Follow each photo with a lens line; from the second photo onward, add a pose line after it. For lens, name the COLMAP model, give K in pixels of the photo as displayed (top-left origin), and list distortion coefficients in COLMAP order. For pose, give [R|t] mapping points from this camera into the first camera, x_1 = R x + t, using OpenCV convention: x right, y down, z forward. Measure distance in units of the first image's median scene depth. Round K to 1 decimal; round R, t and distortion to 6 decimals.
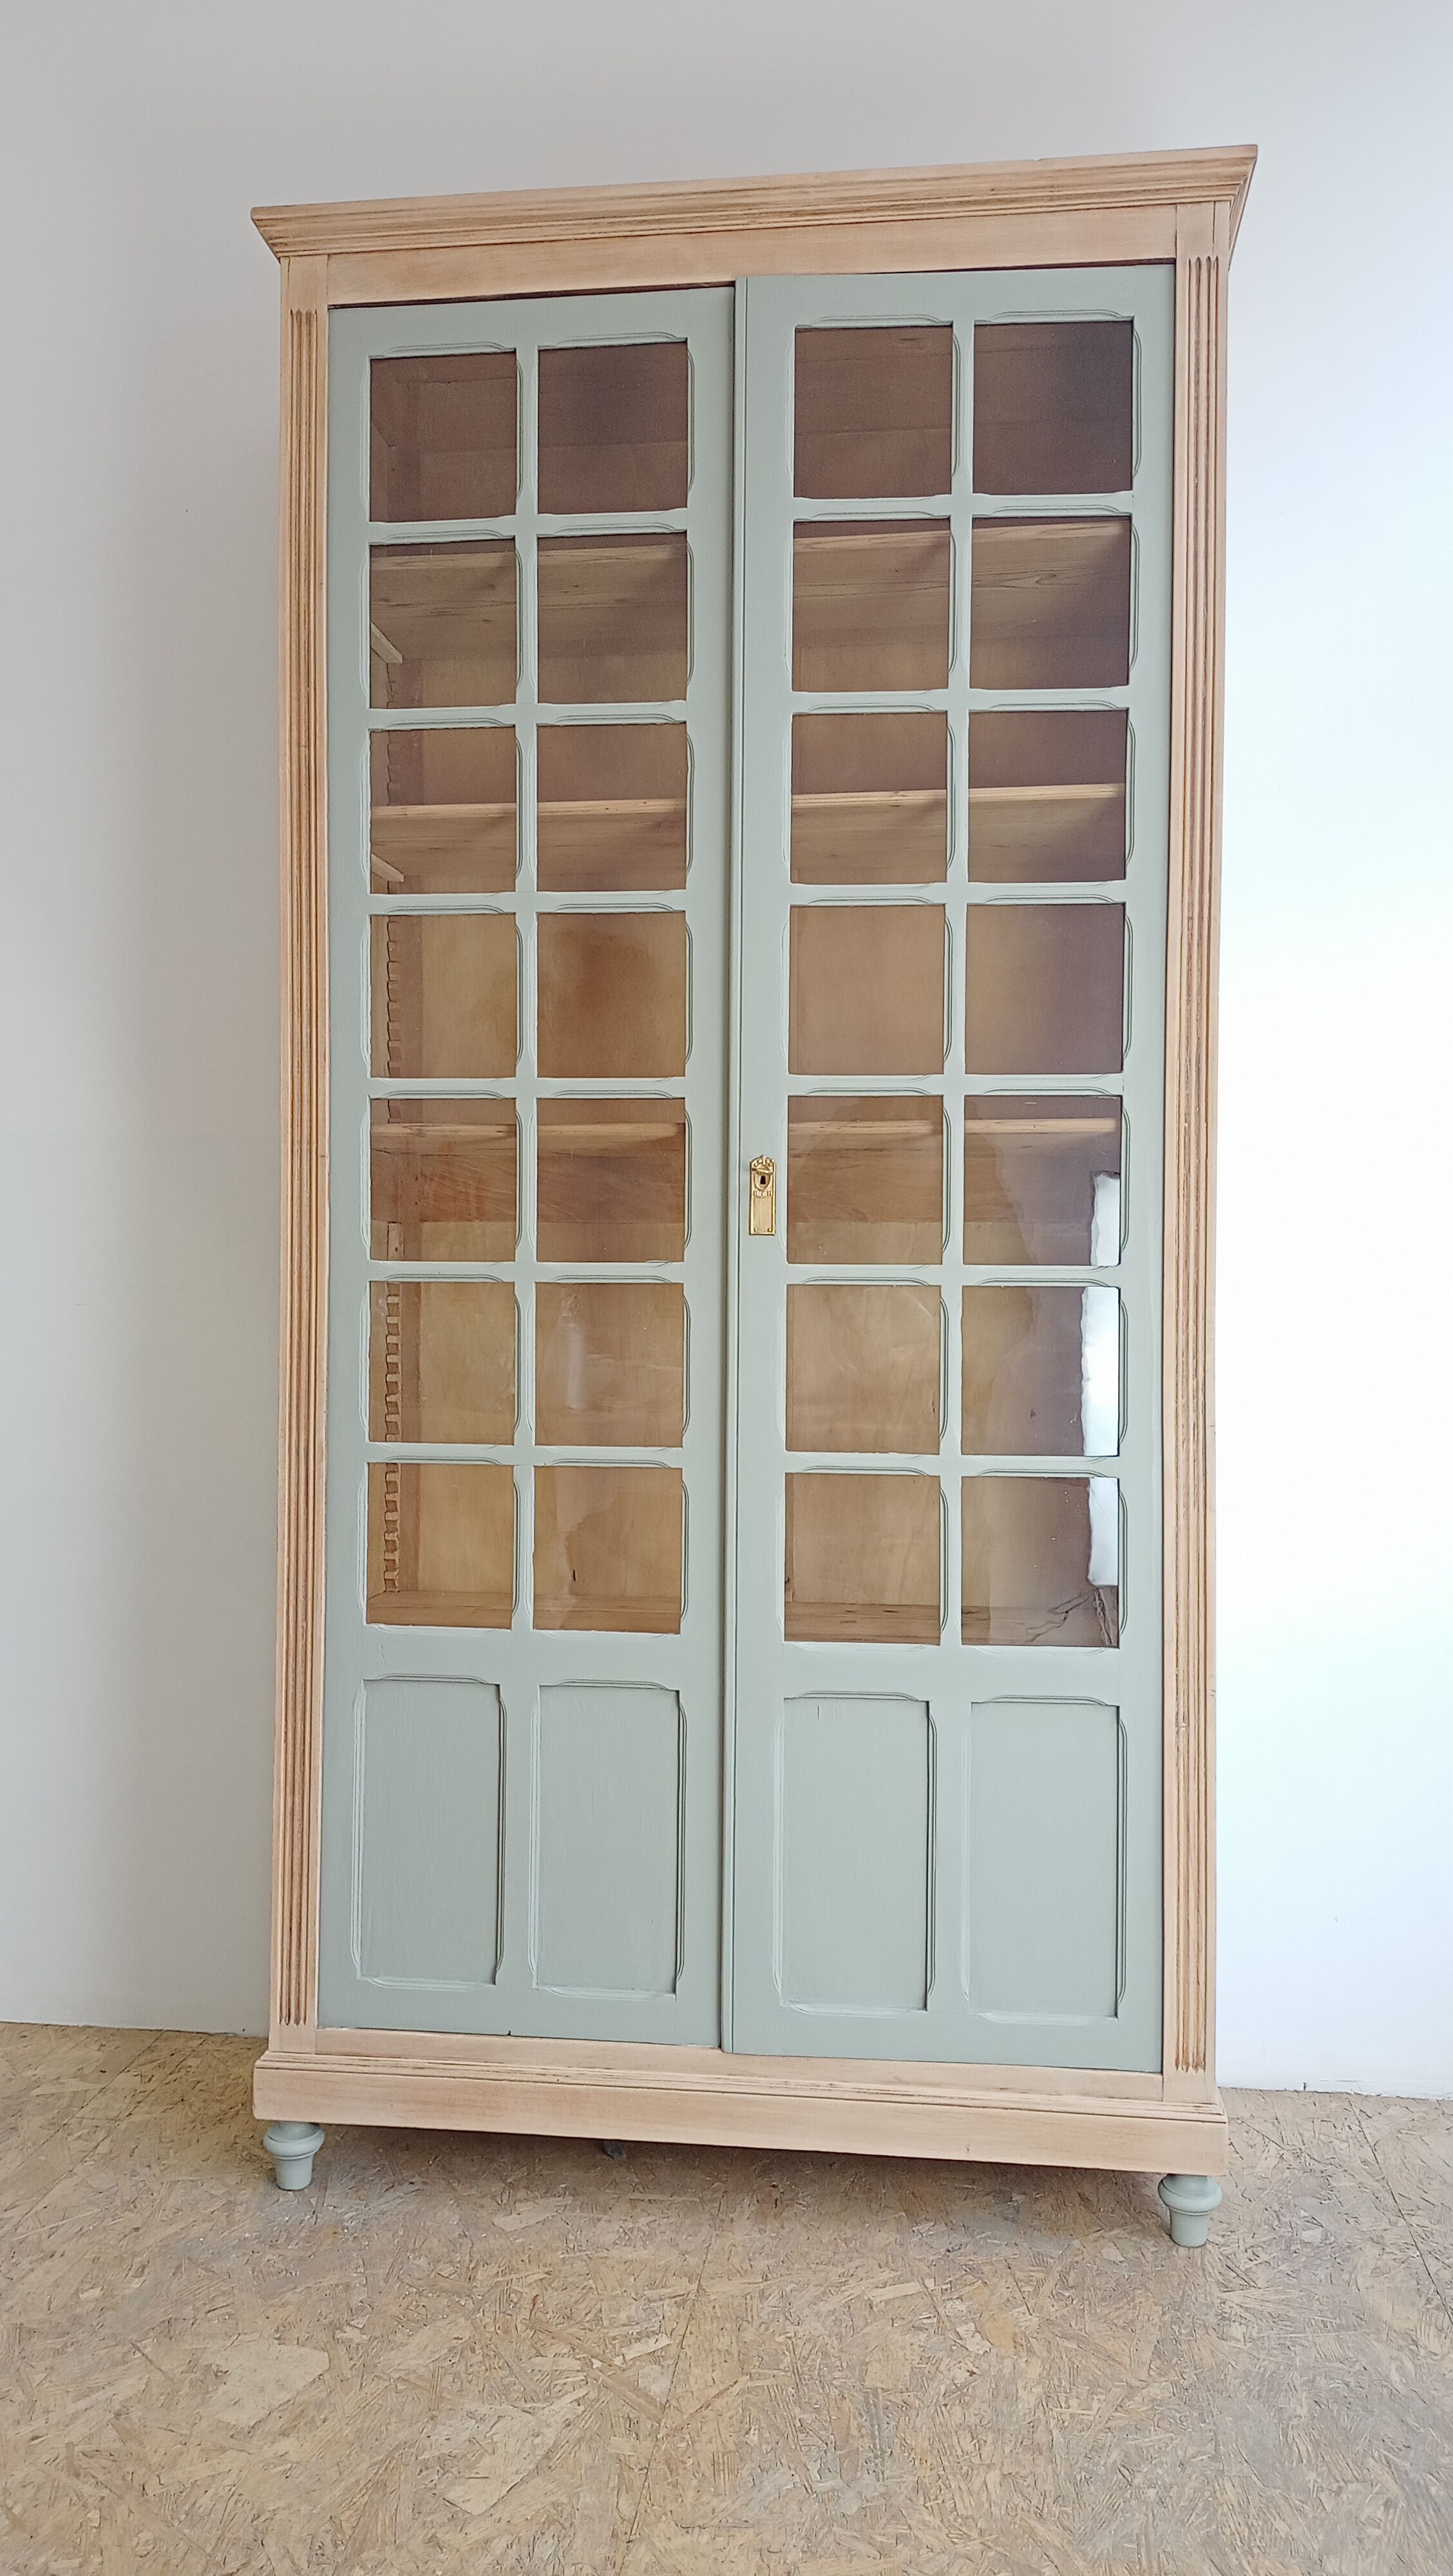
lens RADIAL K [[1929.9, 0, 737.0], [0, 1929.9, 1301.4], [0, 0, 1]] dist [0.010869, -0.017662]
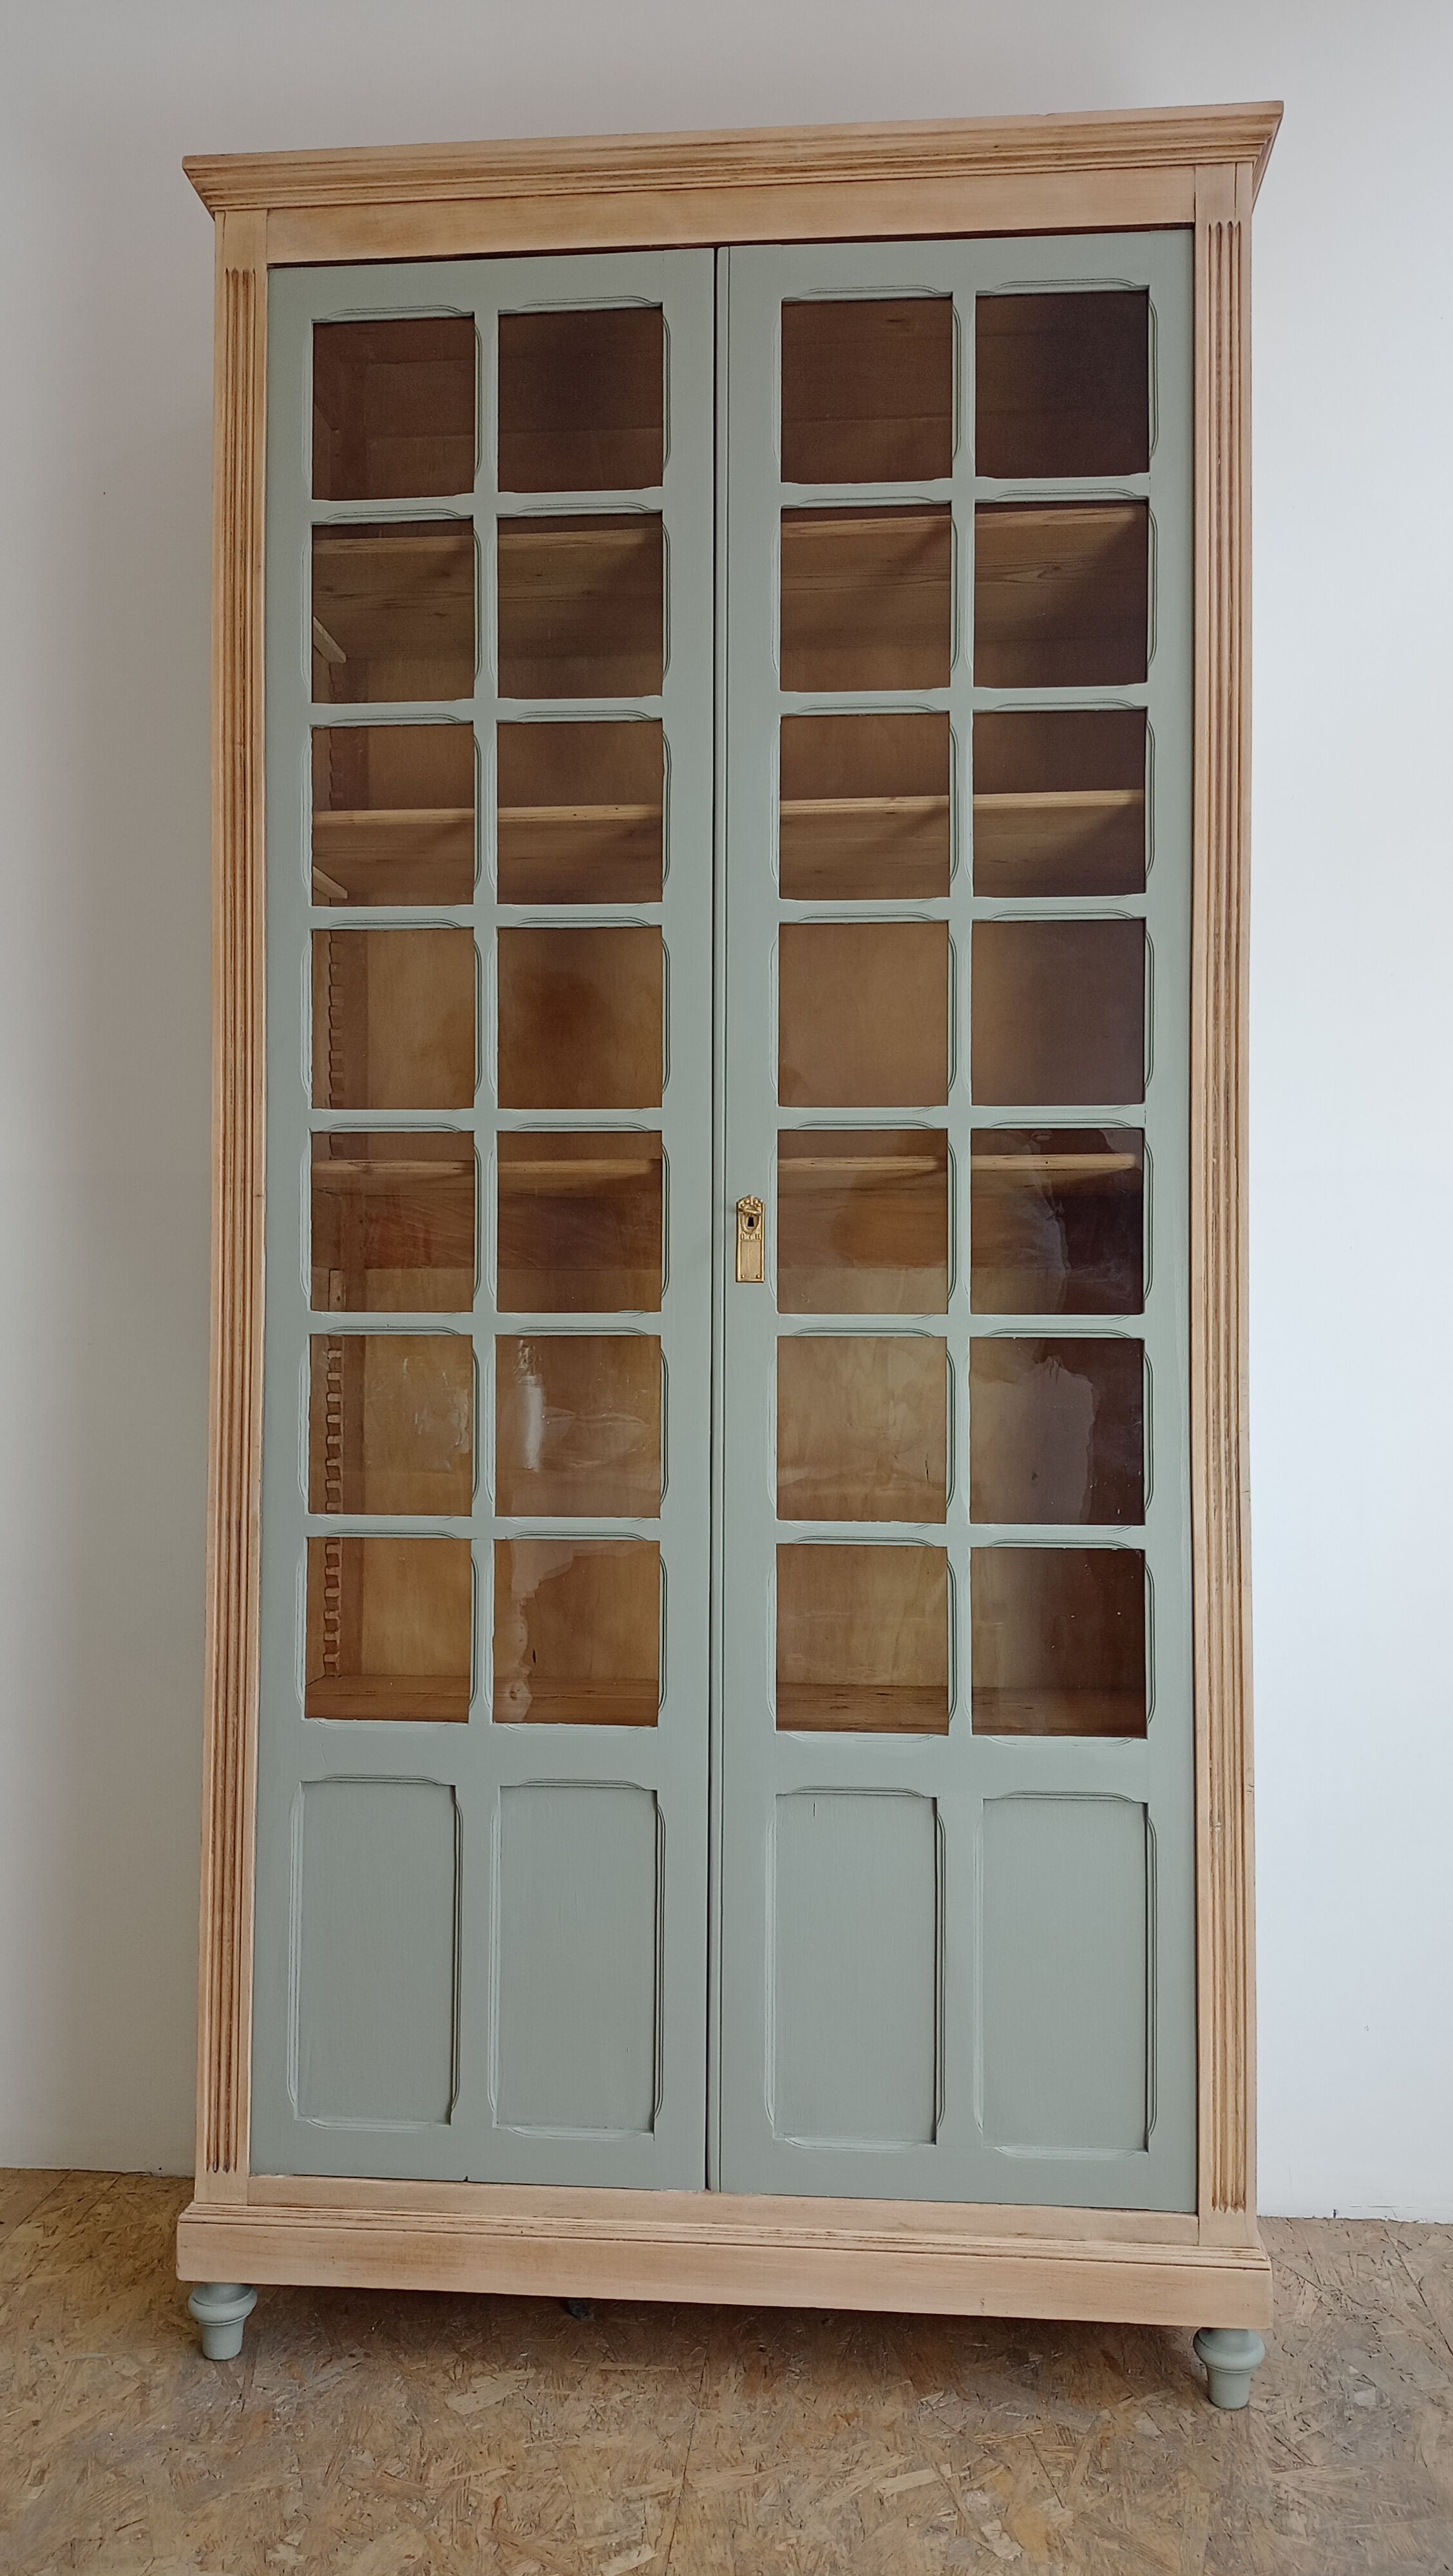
lens RADIAL K [[1915.5, 0, 738.5], [0, 1915.5, 1296.3], [0, 0, 1]] dist [0.024192, -0.029995]
pose [[0.999265, -0.001844, 0.038276, -0.026369], [0.003007, 0.999535, -0.030355, -0.000714], [-0.038202, 0.030447, 0.998806, 0.105922]]
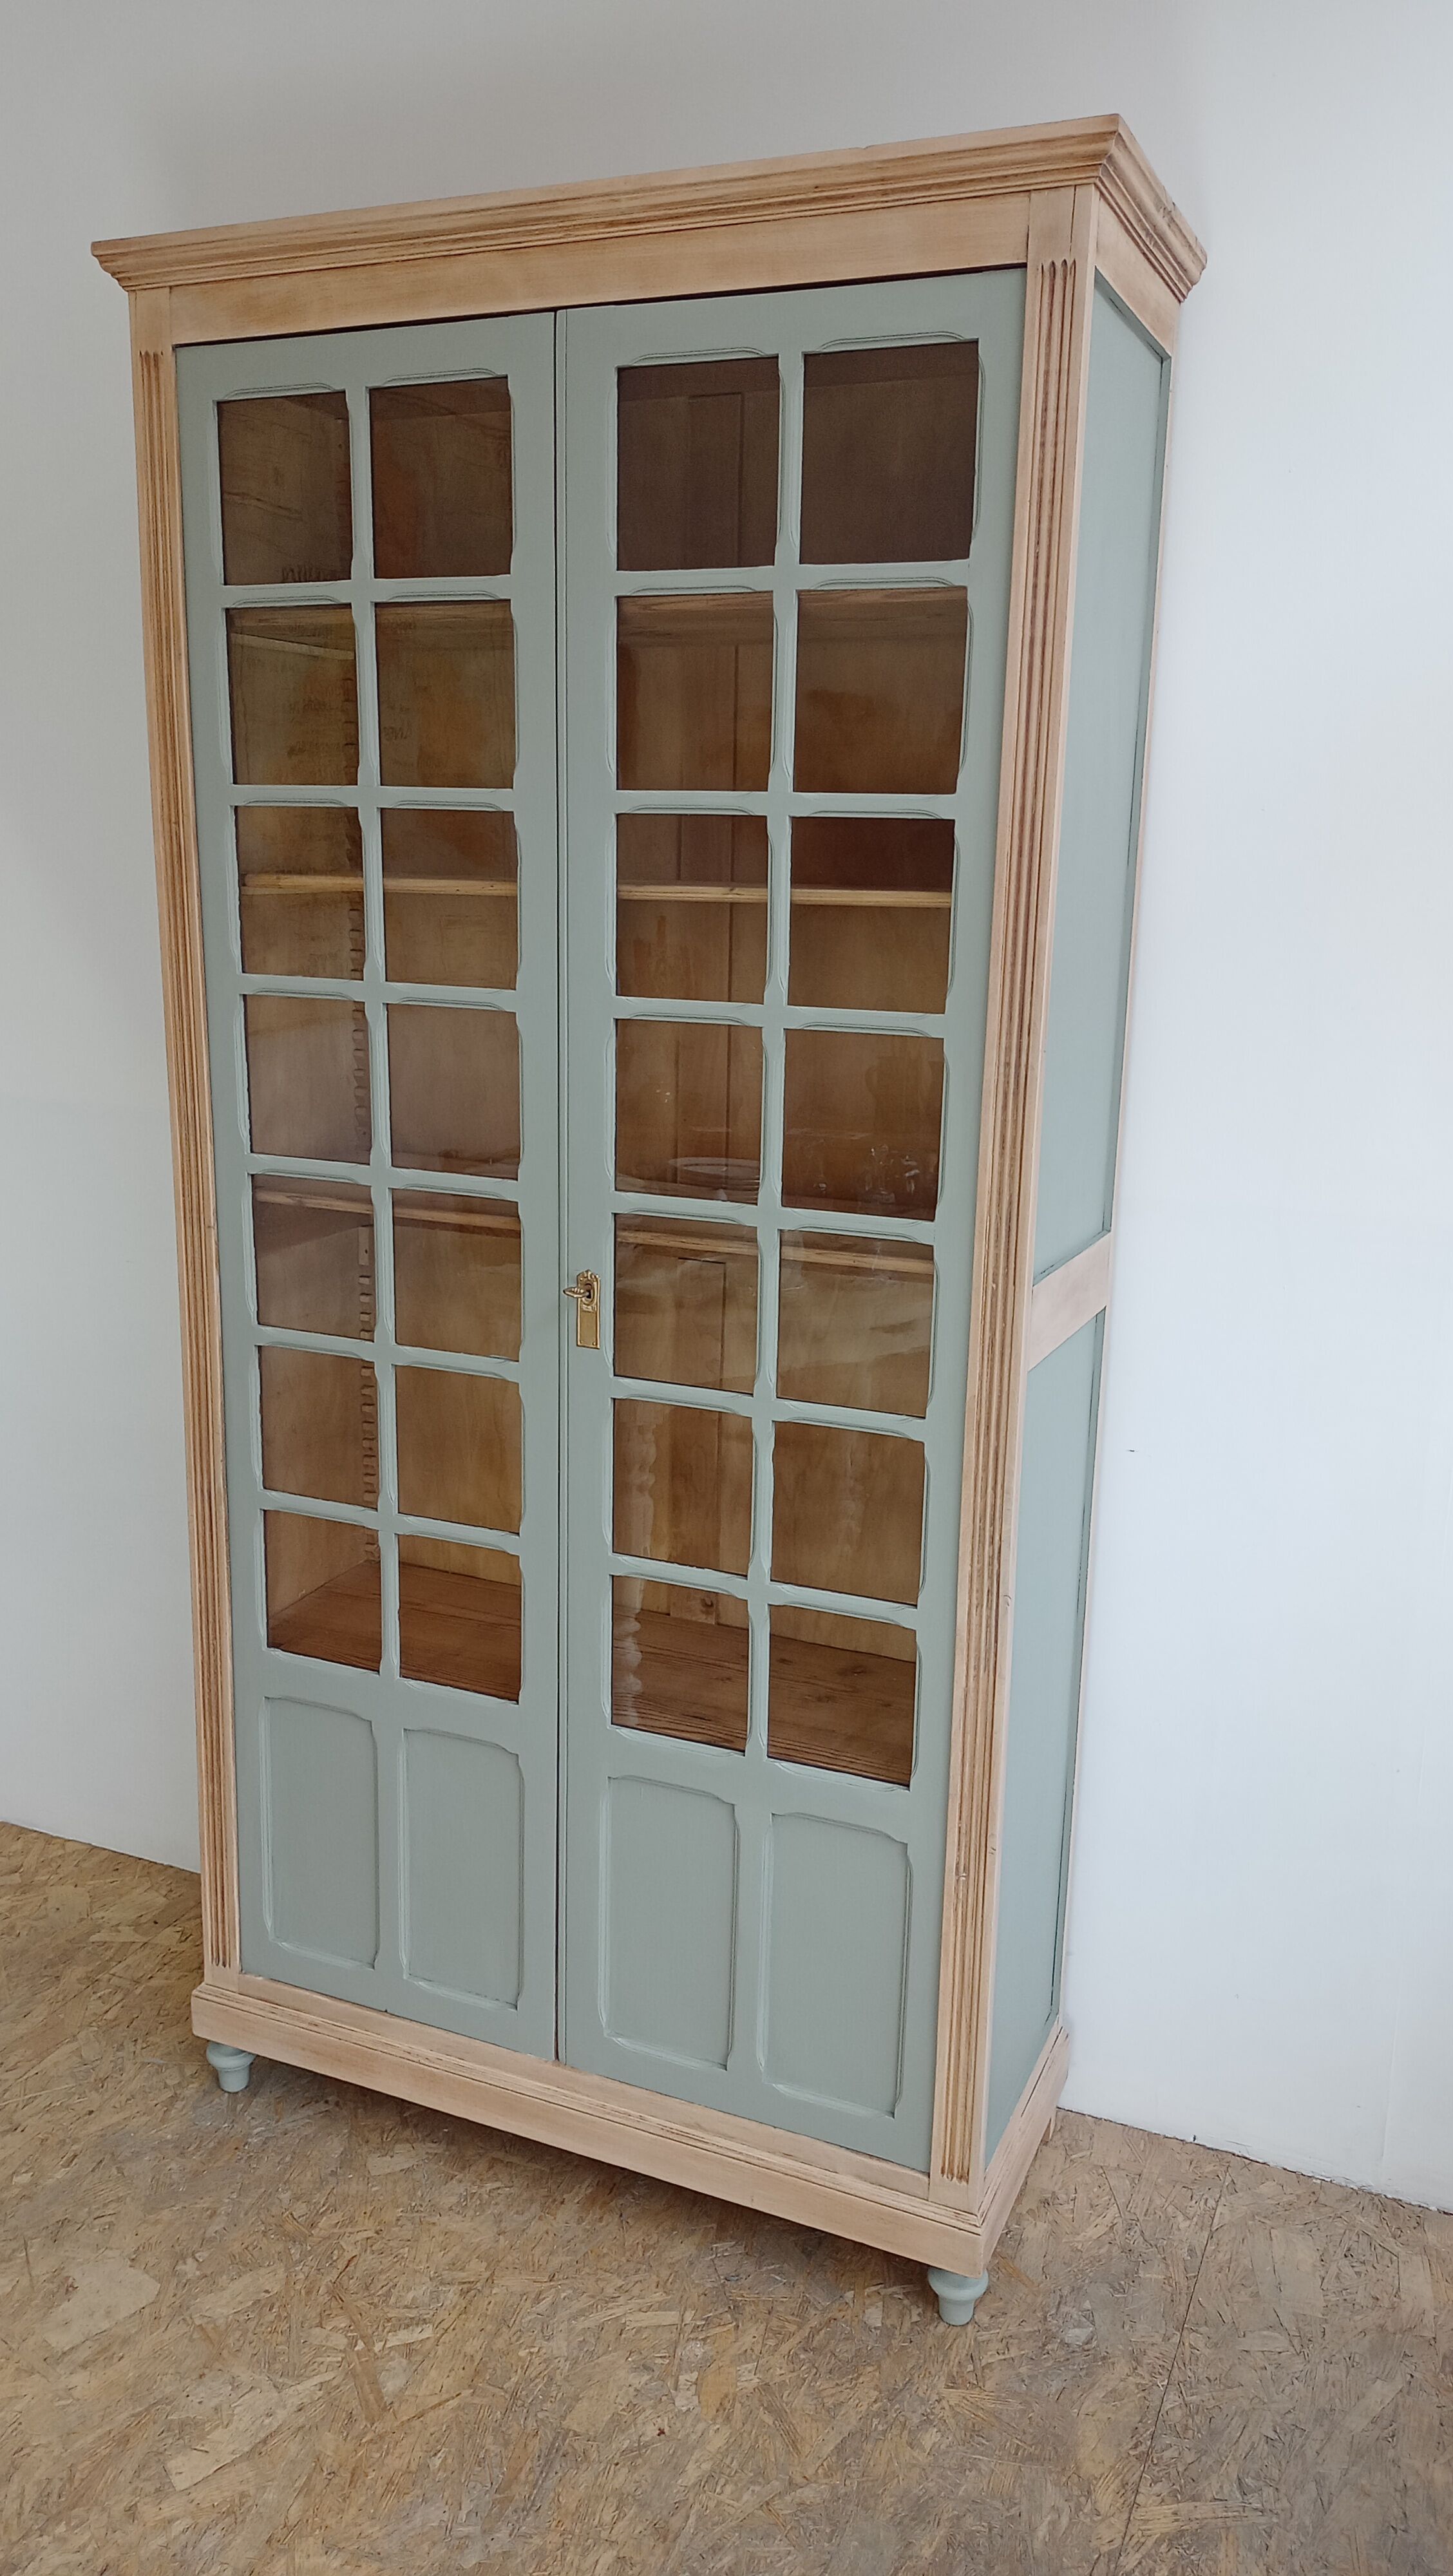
lens RADIAL K [[1924.0, 0, 739.8], [0, 1924.0, 1300.8], [0, 0, 1]] dist [0.021497, -0.032215]
pose [[0.959250, 0.078043, -0.271568, 0.365374], [-0.015886, 0.974475, 0.223932, -0.288188], [0.282113, -0.210492, 0.936005, 0.098757]]
